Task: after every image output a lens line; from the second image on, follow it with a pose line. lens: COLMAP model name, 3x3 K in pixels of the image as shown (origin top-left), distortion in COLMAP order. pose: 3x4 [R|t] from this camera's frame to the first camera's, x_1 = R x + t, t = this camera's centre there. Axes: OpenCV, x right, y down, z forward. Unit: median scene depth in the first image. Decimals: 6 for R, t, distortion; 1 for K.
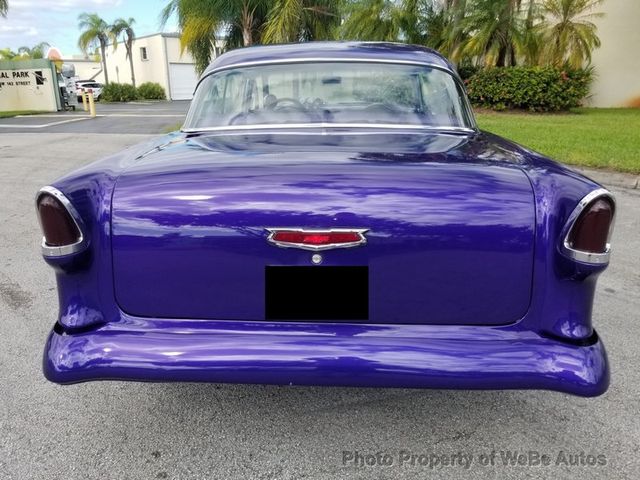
lens RADIAL K [[495.6, 0, 320.0], [0, 495.6, 240.0], [0, 0, 1]] dist [0.001259, -0.013823]
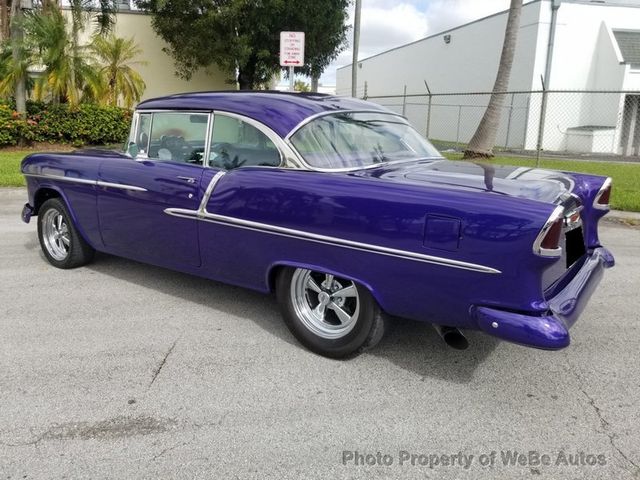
lens RADIAL K [[495.6, 0, 320.0], [0, 495.6, 240.0], [0, 0, 1]] dist [0.001259, -0.013823]
pose [[0.541886, -0.167246, 0.823644, -0.224998], [0.223307, 0.973426, 0.050743, -0.023783], [-0.810243, 0.156428, 0.564833, 0.084805]]
